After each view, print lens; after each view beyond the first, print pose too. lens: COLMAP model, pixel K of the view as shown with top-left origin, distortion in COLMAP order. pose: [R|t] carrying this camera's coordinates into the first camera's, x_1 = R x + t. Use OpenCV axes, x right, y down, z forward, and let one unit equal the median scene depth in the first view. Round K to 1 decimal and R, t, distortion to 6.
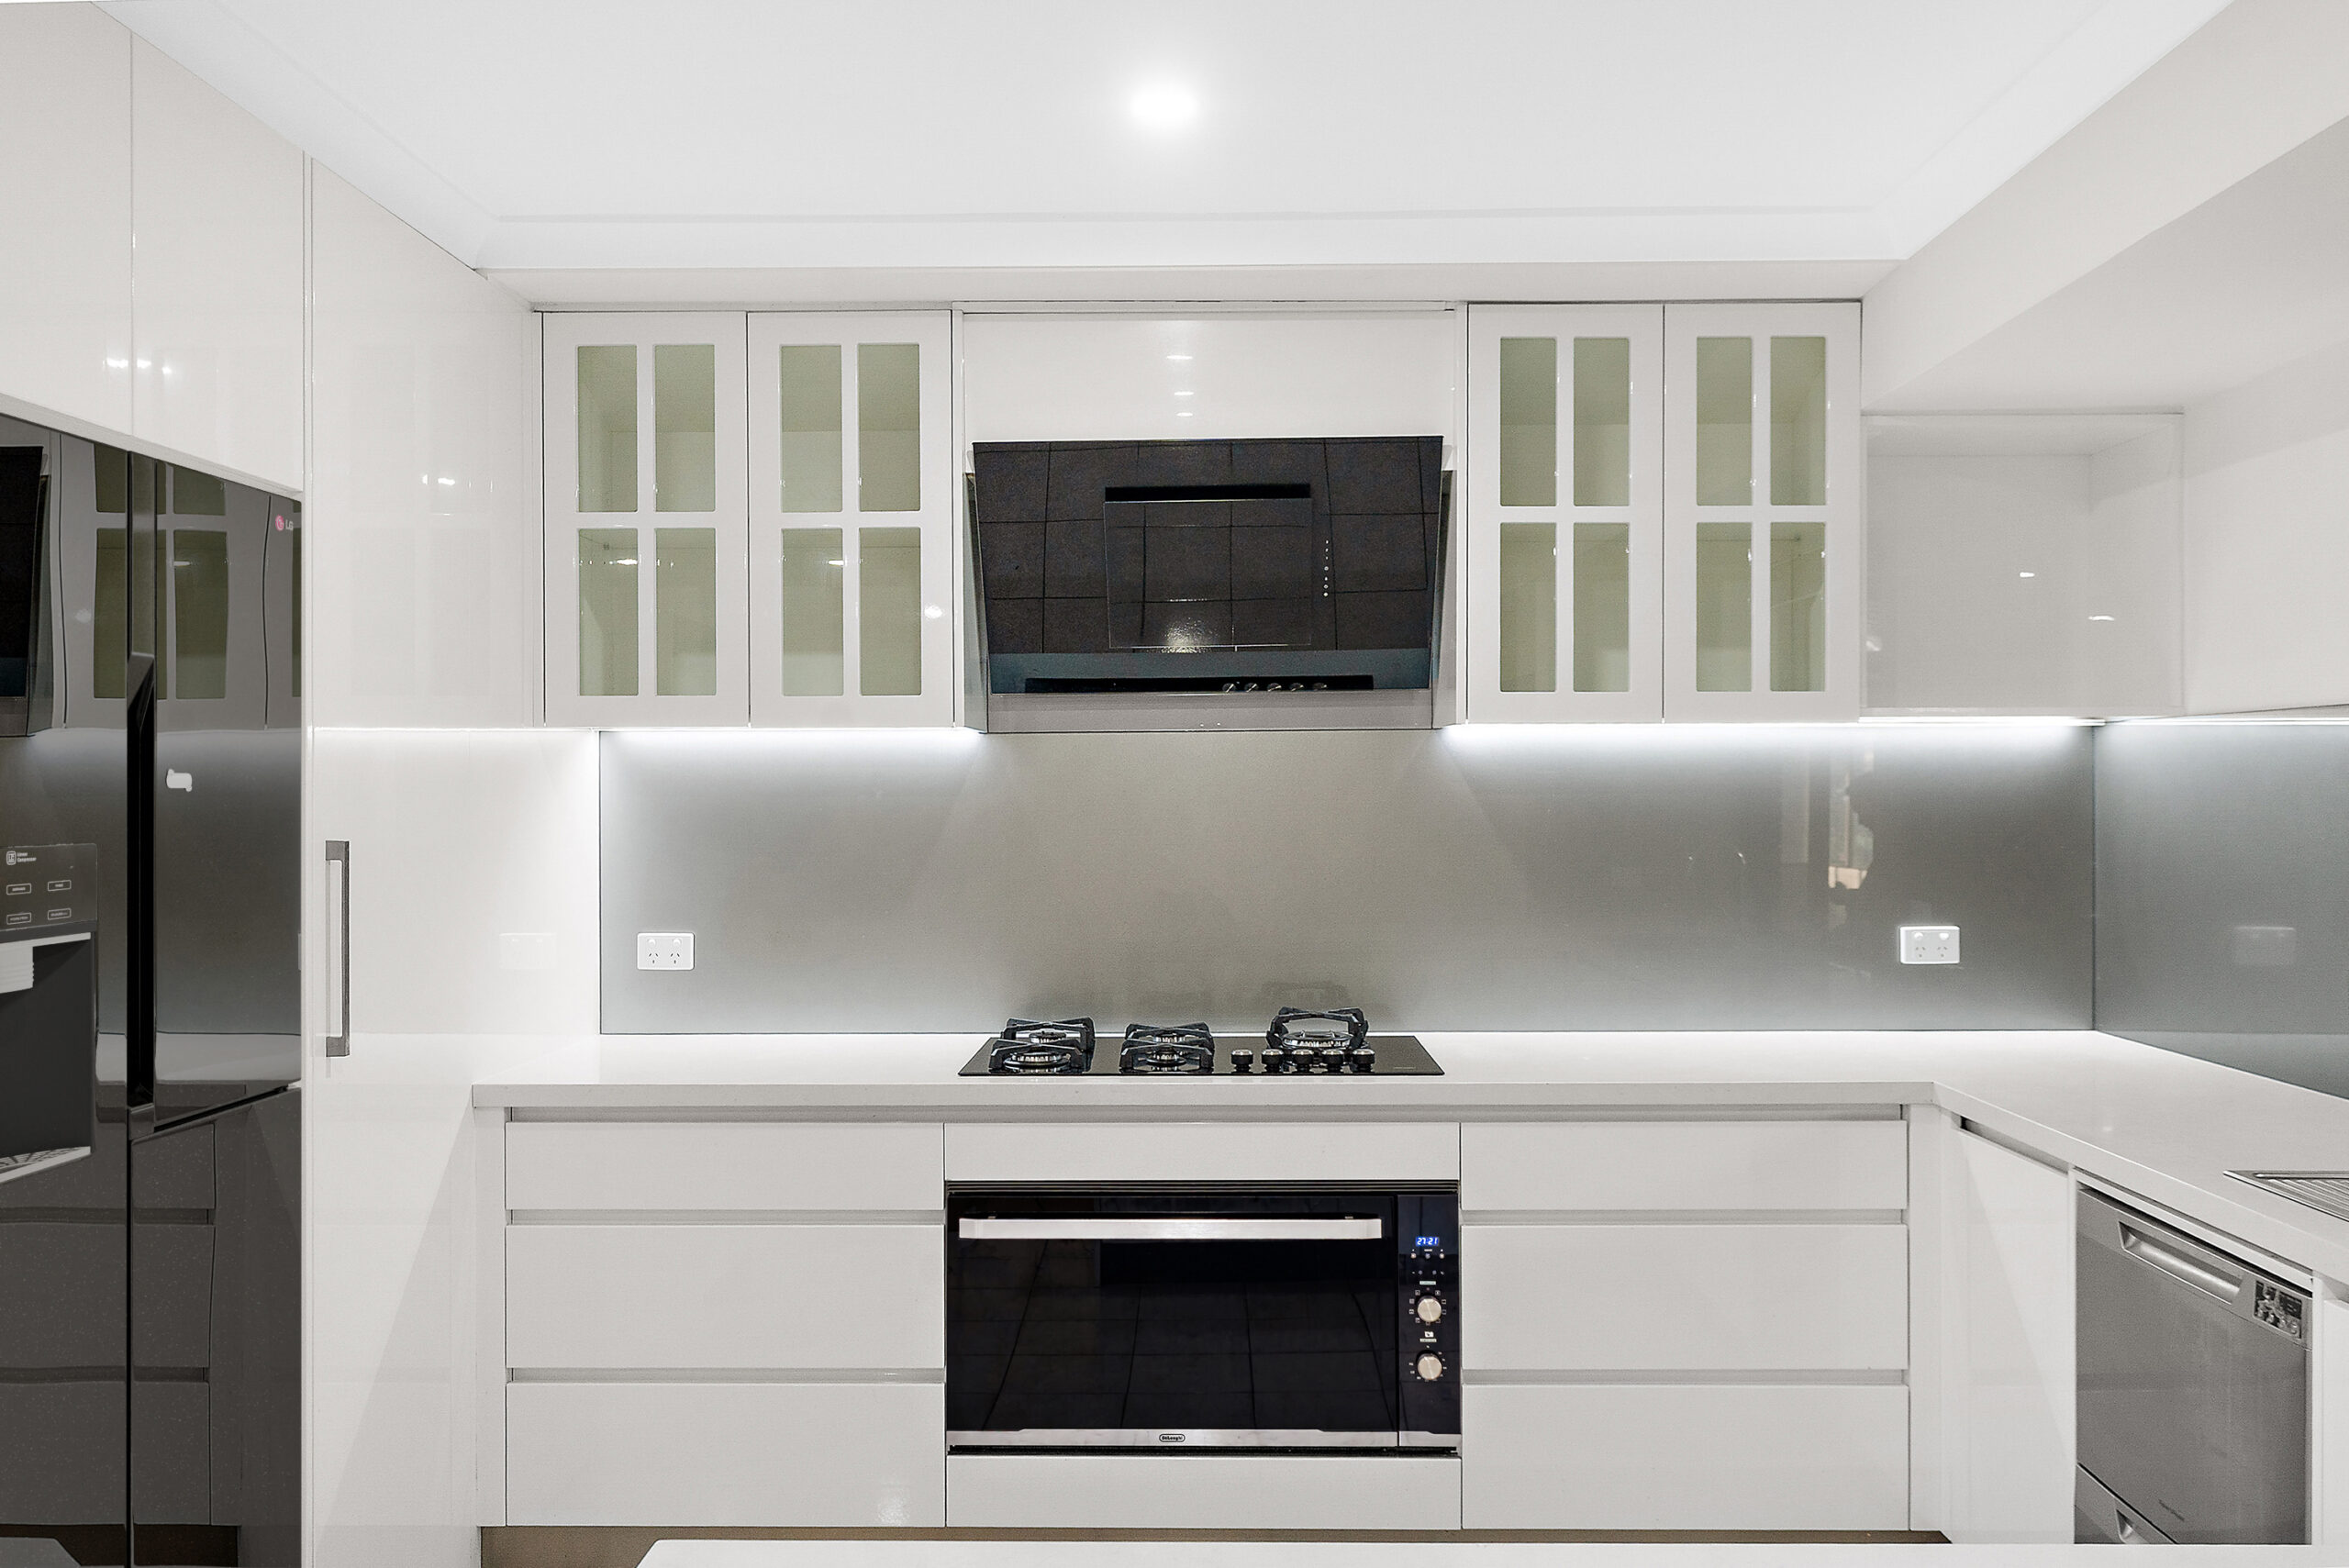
lens RADIAL K [[1944.0, 0, 1174.5], [0, 1944.0, 784.0], [0, 0, 1]] dist [-0.005859, -0.003461]
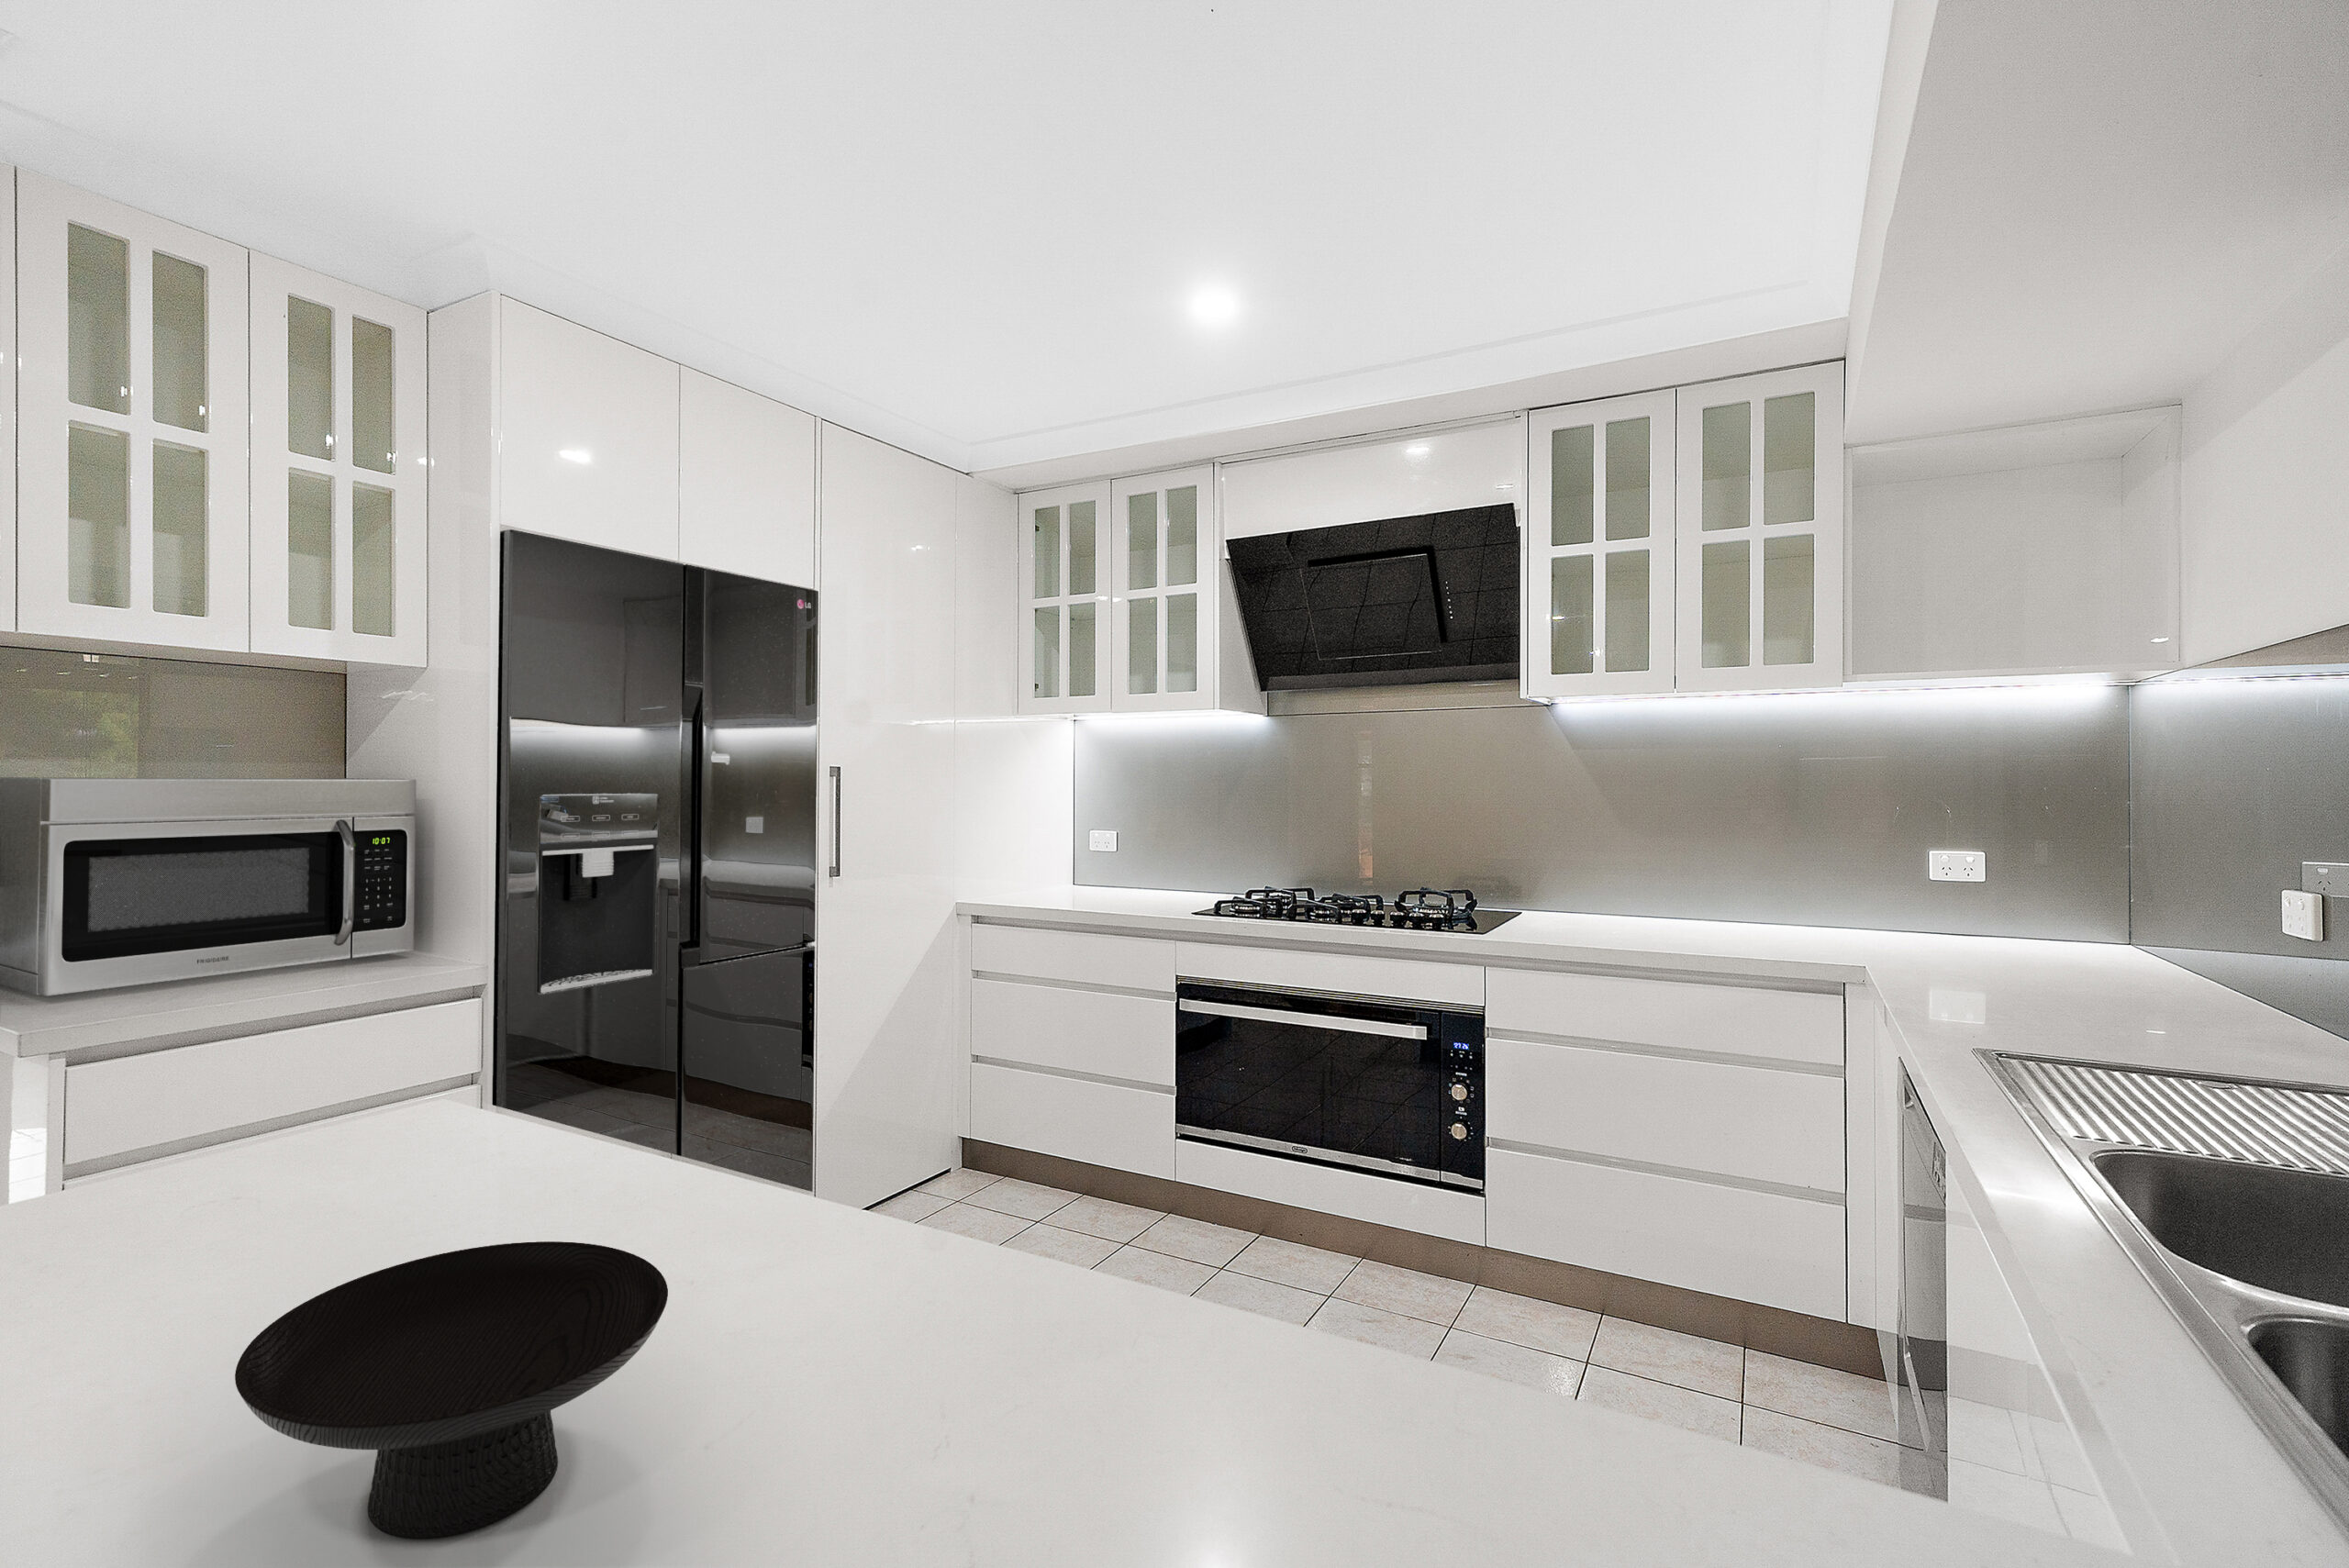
lens RADIAL K [[1048.9, 0, 1197.4], [0, 1048.9, 775.3], [0, 0, 1]] dist [0.000388, 0.000395]
pose [[0.886321, 0.001391, -0.463070, 0.295829], [-0.003171, 0.999990, -0.003065, 0.030827], [0.463061, 0.004185, 0.886317, 0.185628]]
